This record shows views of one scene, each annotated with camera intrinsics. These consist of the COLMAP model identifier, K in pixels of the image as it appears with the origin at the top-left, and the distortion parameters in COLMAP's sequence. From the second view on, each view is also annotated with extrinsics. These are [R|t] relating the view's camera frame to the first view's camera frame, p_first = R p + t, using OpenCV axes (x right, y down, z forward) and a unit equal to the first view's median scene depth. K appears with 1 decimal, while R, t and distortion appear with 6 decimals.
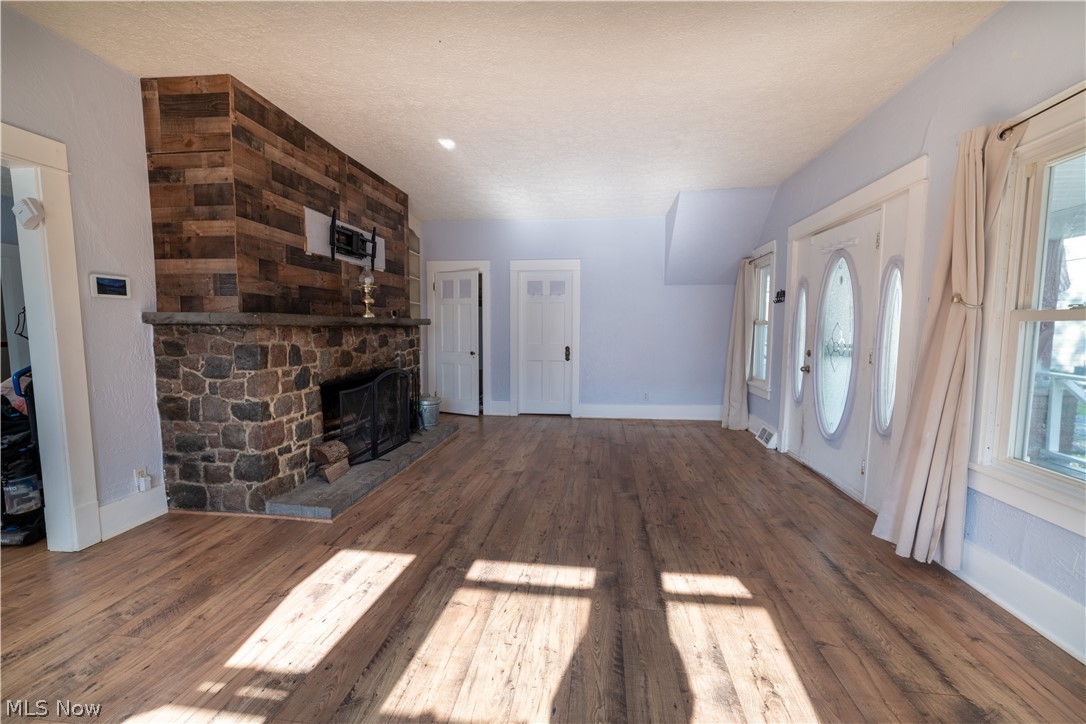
lens RADIAL K [[421.9, 0, 546.5], [0, 421.9, 363.4], [0, 0, 1]] dist [-0.014057, 0.005697]
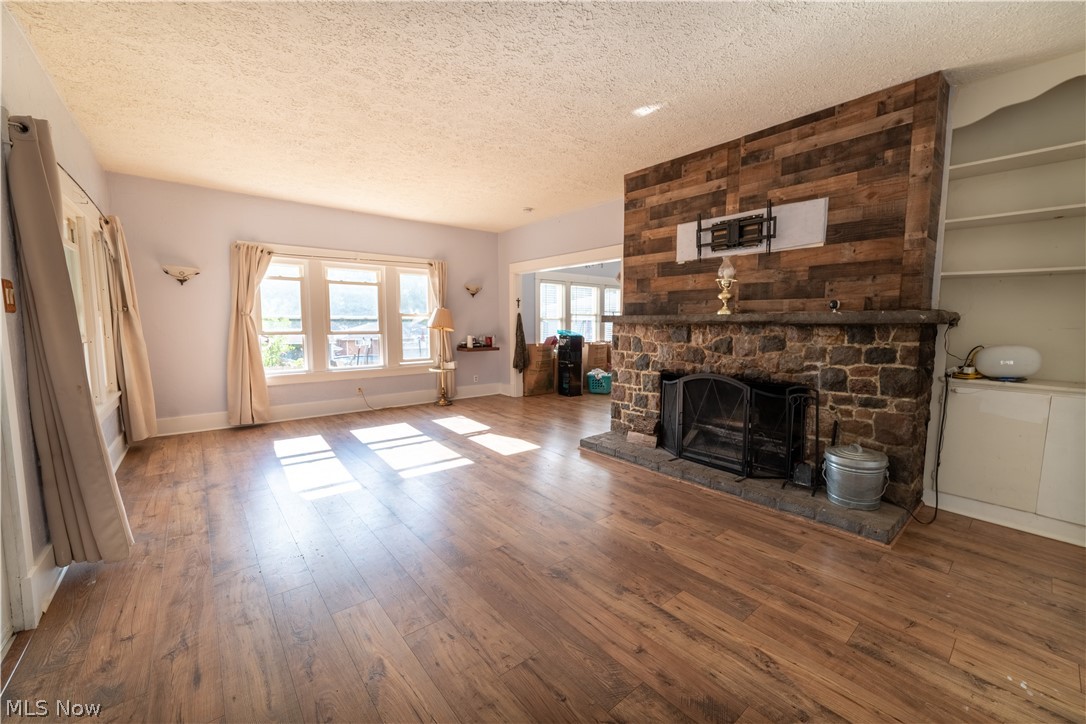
lens RADIAL K [[421.9, 0, 546.5], [0, 421.9, 363.4], [0, 0, 1]] dist [-0.014057, 0.005697]
pose [[-0.671605, 0.062371, -0.738280, 0.615783], [-0.073573, 0.985911, 0.150220, -0.138808], [0.737248, 0.155206, -0.657554, 1.627251]]
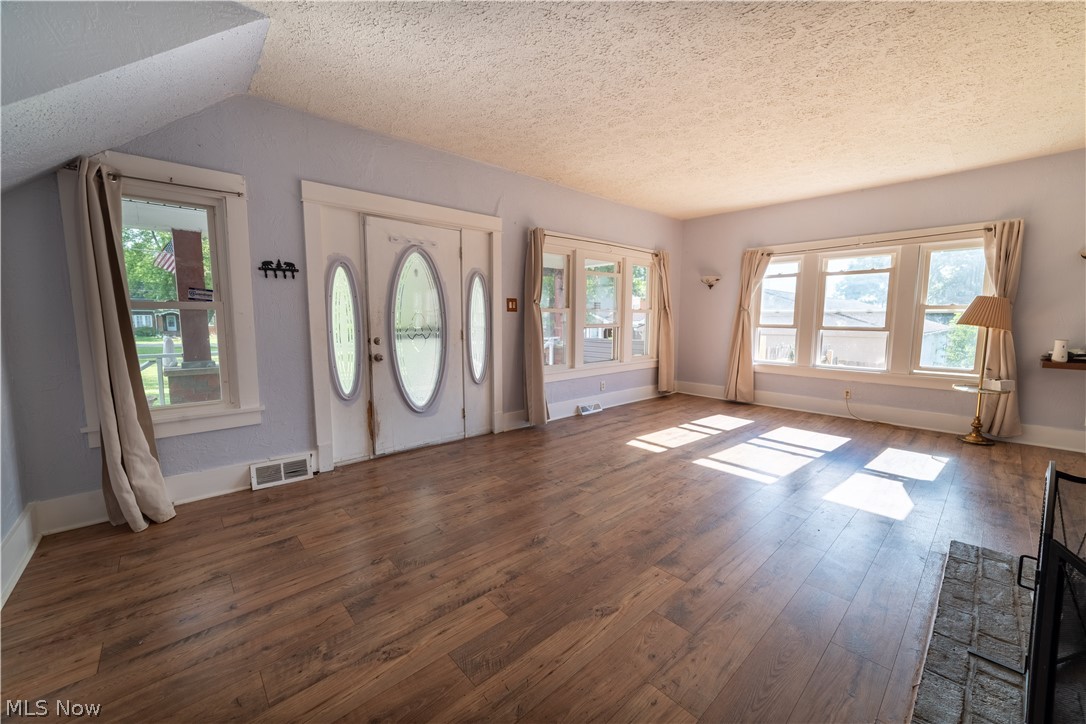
lens RADIAL K [[427.7, 0, 563.7], [0, 427.7, 359.9], [0, 0, 1]] dist [-0.012673, 0.000405]
pose [[-0.780616, -0.074289, 0.620580, -0.353420], [0.044471, 0.983793, 0.173708, -0.148211], [-0.623427, 0.163197, -0.764661, 1.744594]]
